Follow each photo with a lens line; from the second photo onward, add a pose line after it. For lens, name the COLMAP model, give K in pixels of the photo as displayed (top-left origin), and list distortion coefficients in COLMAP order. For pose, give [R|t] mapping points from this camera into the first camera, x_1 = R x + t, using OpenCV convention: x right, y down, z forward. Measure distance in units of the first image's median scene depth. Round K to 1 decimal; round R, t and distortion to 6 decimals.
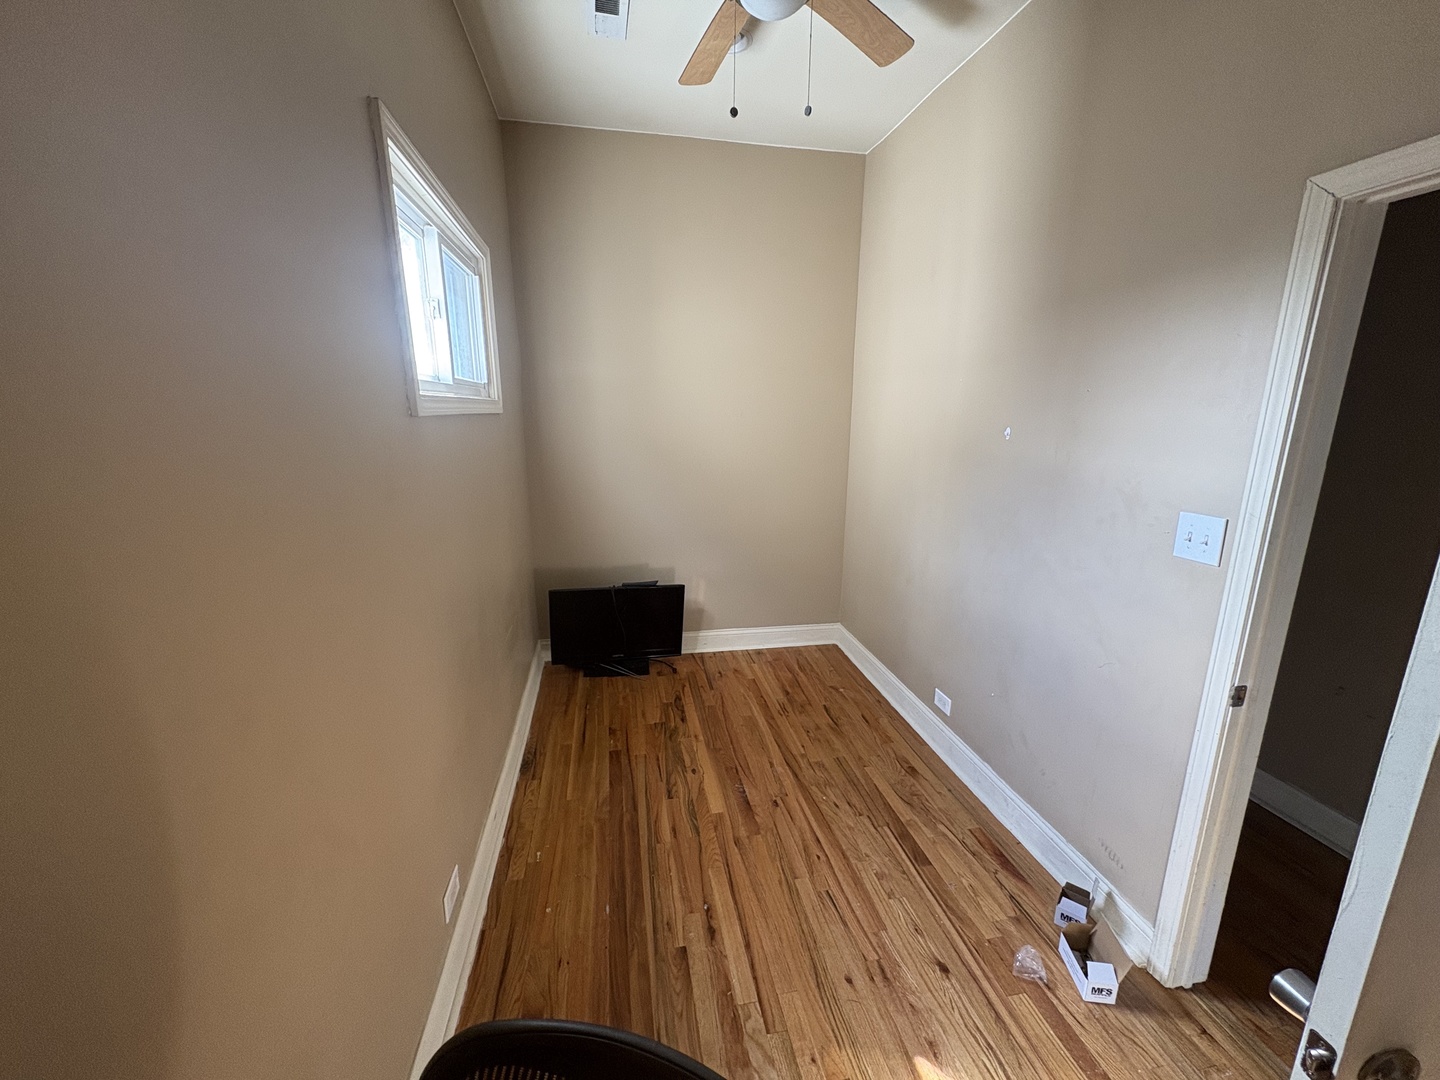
lens RADIAL K [[570.0, 0, 722.7], [0, 570.0, 540.5], [0, 0, 1]] dist [0.000212, 0.000056]
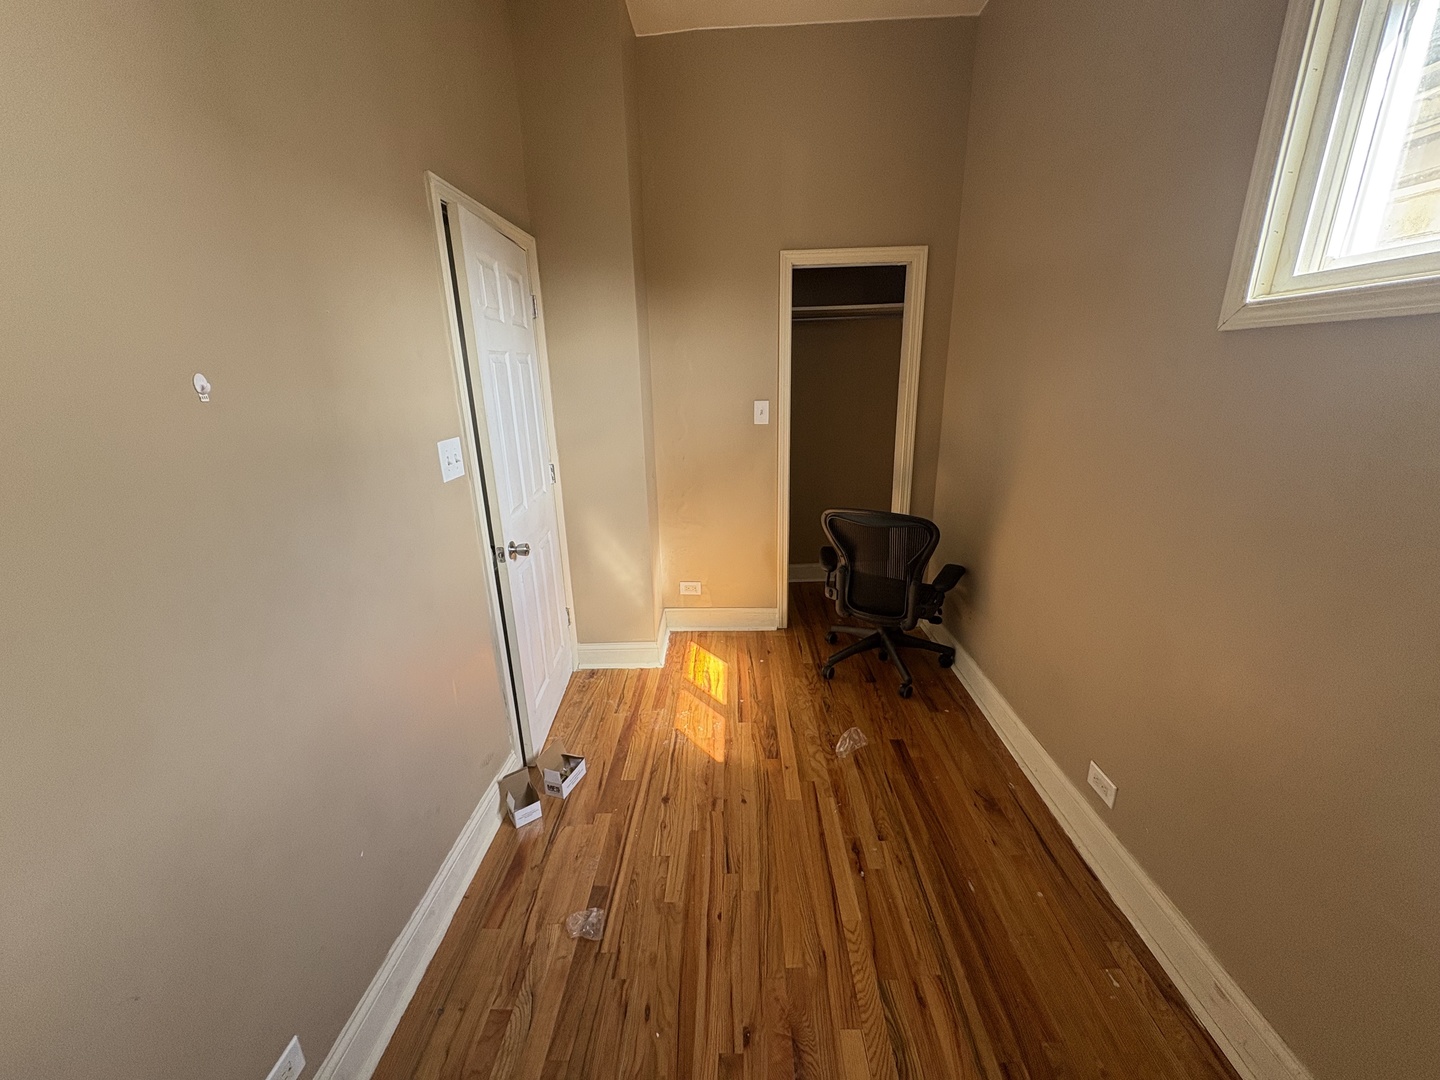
lens RADIAL K [[570.0, 0, 723.0], [0, 570.0, 540.9], [0, 0, 1]] dist [0.000212, 0.000056]
pose [[-0.977722, -0.042609, 0.205535, 0.026914], [0.064819, 0.870037, 0.488707, -0.324564], [-0.199646, 0.491142, -0.847892, 1.618940]]
